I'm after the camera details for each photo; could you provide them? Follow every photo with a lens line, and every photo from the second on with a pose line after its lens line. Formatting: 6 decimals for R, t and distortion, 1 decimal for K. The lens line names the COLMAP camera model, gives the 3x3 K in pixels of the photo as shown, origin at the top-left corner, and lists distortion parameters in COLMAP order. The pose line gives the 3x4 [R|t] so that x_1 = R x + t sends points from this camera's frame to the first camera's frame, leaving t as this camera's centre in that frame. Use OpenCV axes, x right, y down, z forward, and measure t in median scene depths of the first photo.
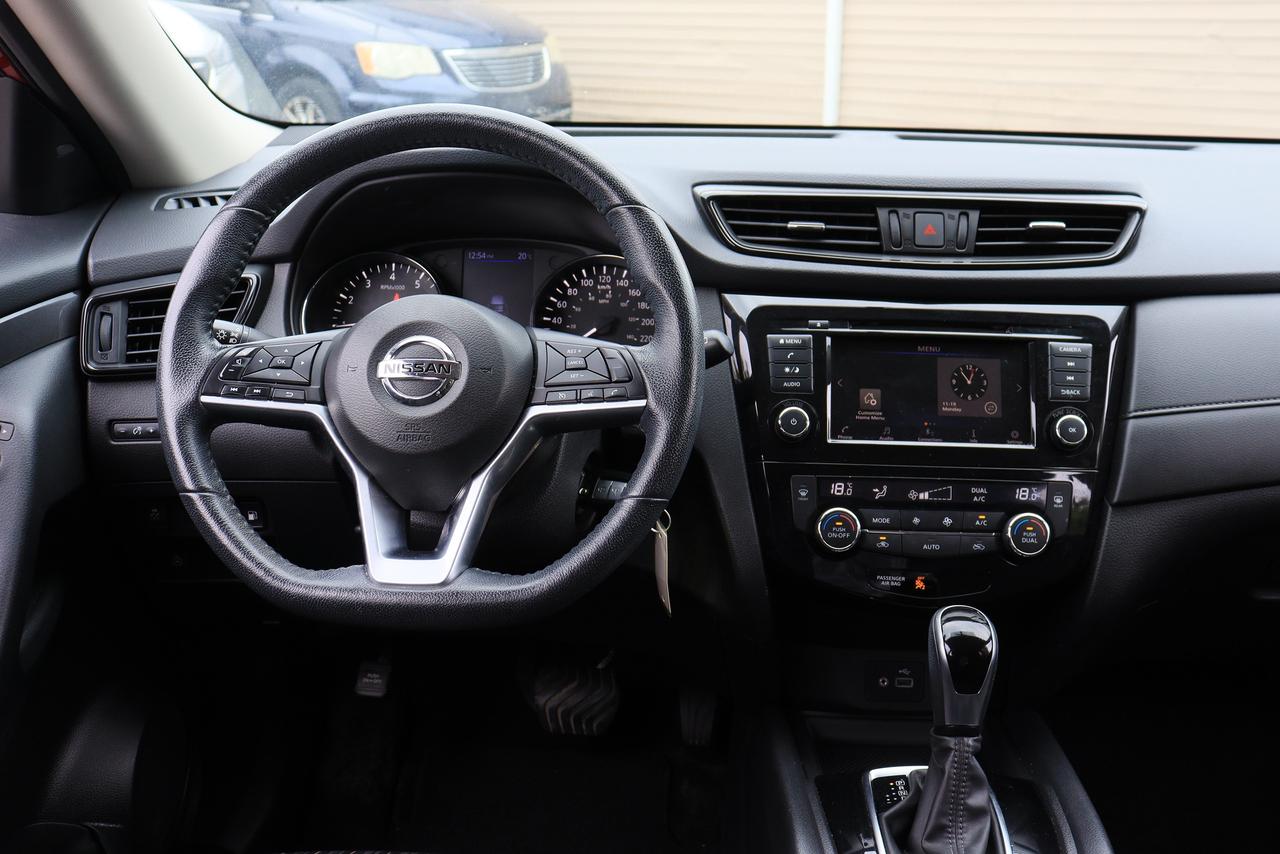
lens RADIAL K [[1261.9, 0, 670.6], [0, 1261.9, 434.3], [0, 0, 1]] dist [-0.092202, 0.000000]
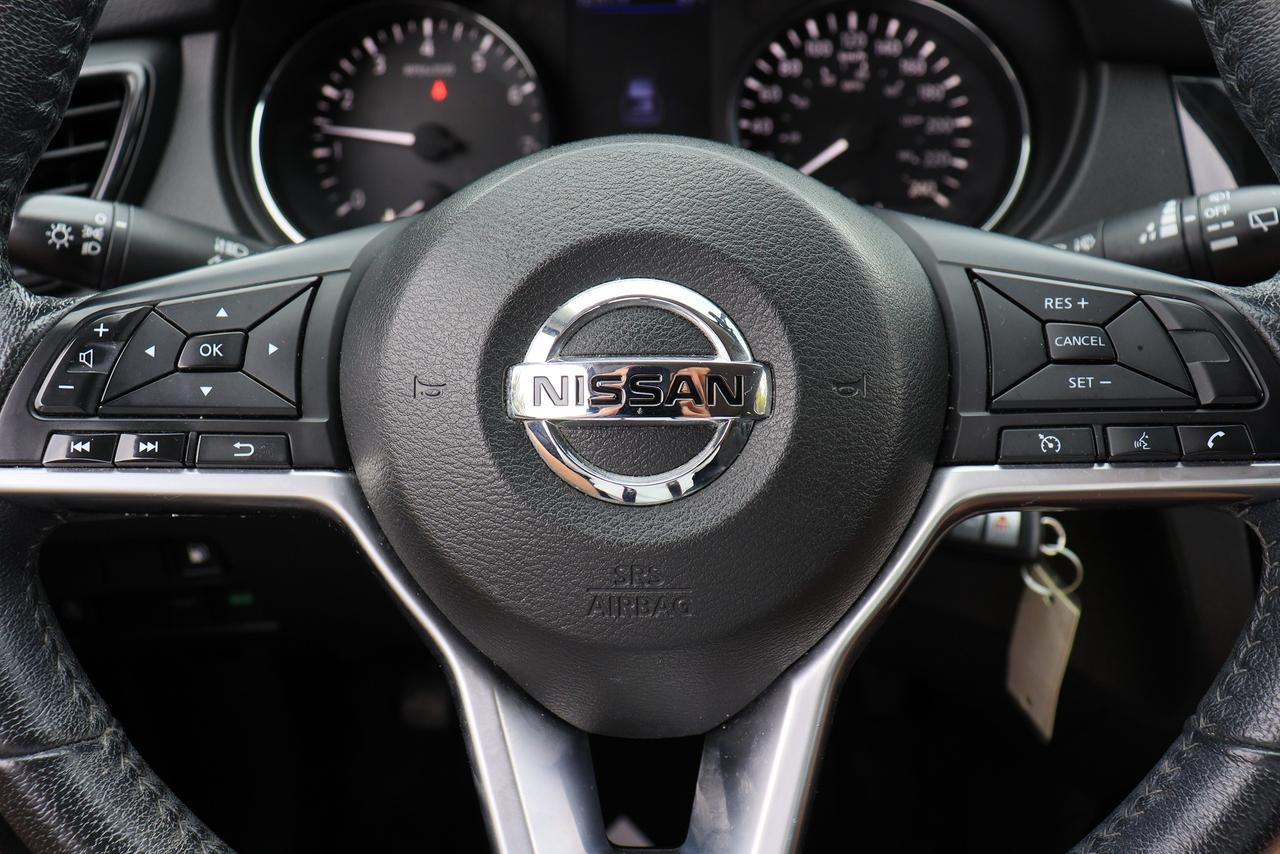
lens RADIAL K [[1200.2, 0, 645.9], [0, 1200.2, 424.4], [0, 0, 1]] dist [-0.076943, 0.000000]
pose [[0.999167, -0.037868, 0.015200, -0.165338], [0.033530, 0.974235, 0.223028, -0.091877], [-0.023254, -0.222333, 0.974694, 0.565625]]
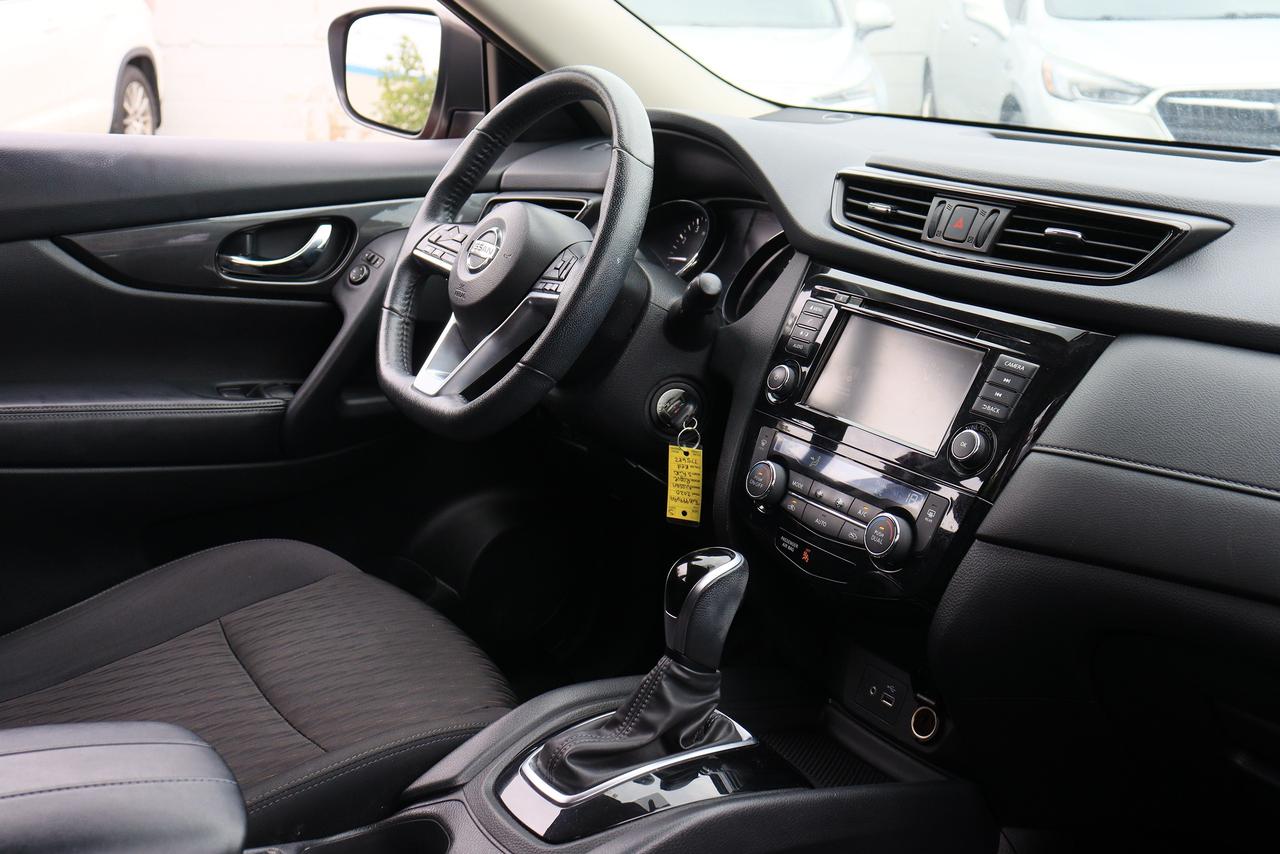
lens RADIAL K [[1501.5, 0, 639.5], [0, 1501.5, 426.5], [0, 0, 1]] dist [0.023361, 0.000000]
pose [[0.564716, 0.223588, -0.794420, 1.015694], [-0.291039, 0.954712, 0.061816, -0.014385], [0.772264, 0.196299, 0.604214, 0.145189]]
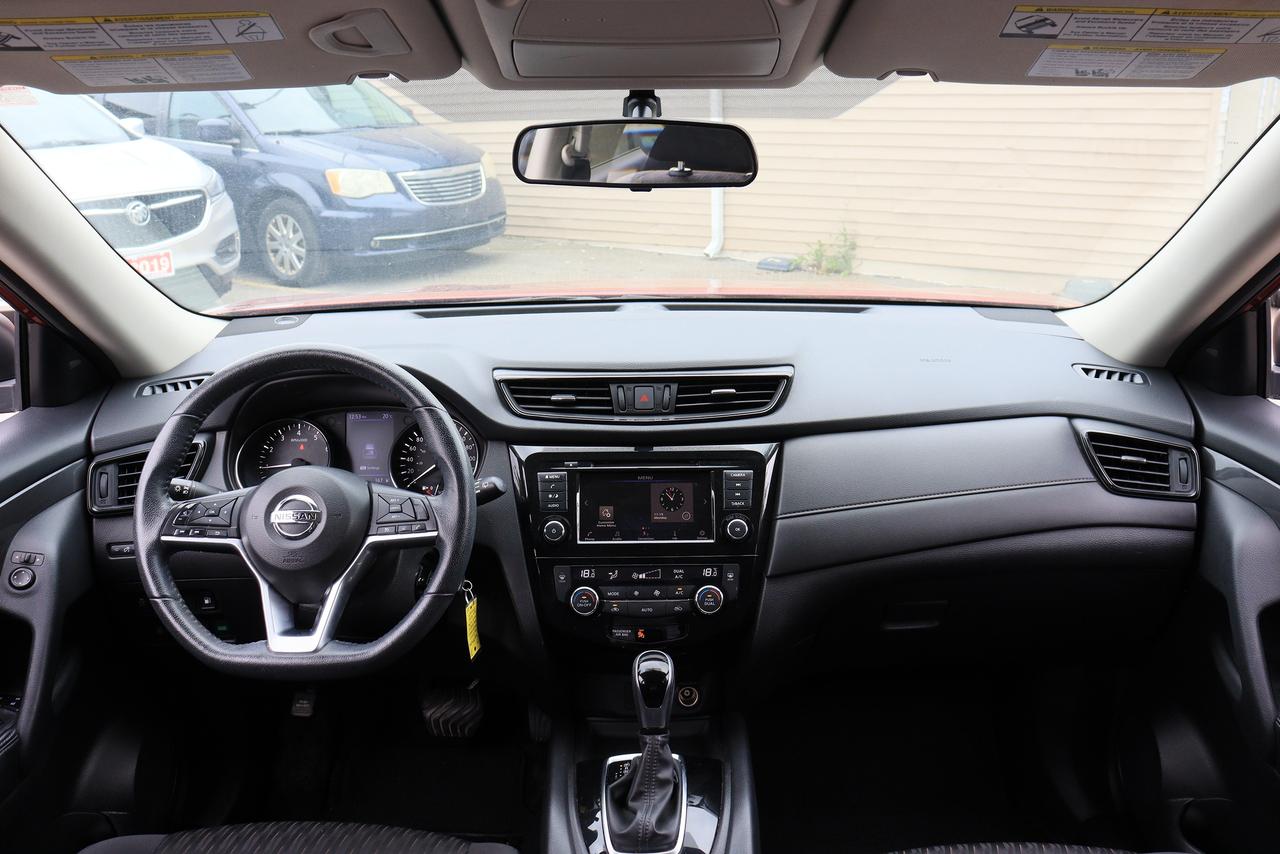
lens RADIAL K [[1079.1, 0, 682.1], [0, 1079.1, 420.4], [0, 0, 1]] dist [-0.157666, 0.073854]
pose [[0.997652, -0.035539, 0.058548, 0.174311], [0.037814, 0.998553, -0.038224, -0.084773], [-0.057105, 0.040348, 0.997553, -0.299006]]
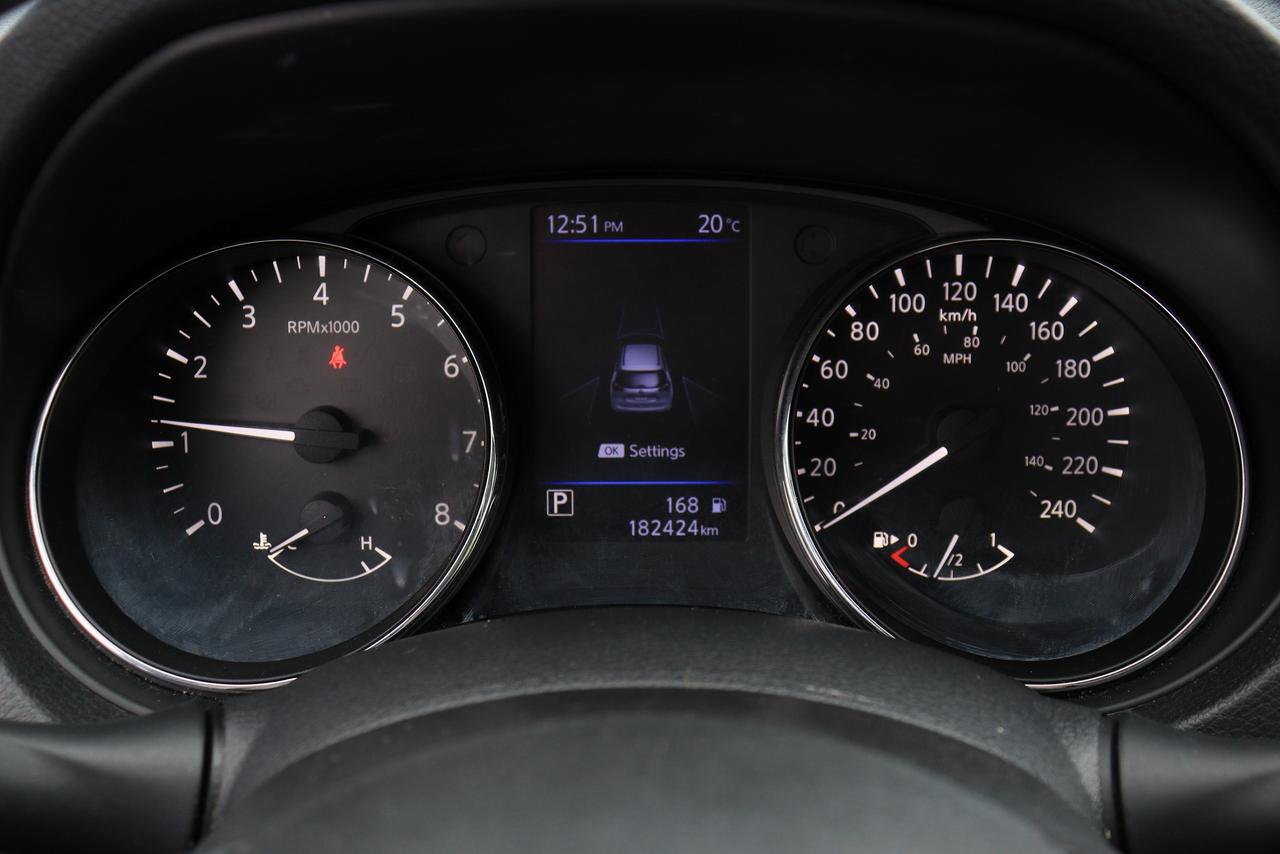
lens RADIAL K [[1324.2, 0, 639.4], [0, 1324.2, 422.3], [0, 0, 1]] dist [-0.053206, 0.000000]
pose [[0.999424, -0.023560, 0.024438, -0.164415], [0.019401, 0.987201, 0.158298, -0.163207], [-0.027855, -0.157733, 0.987089, 0.725046]]
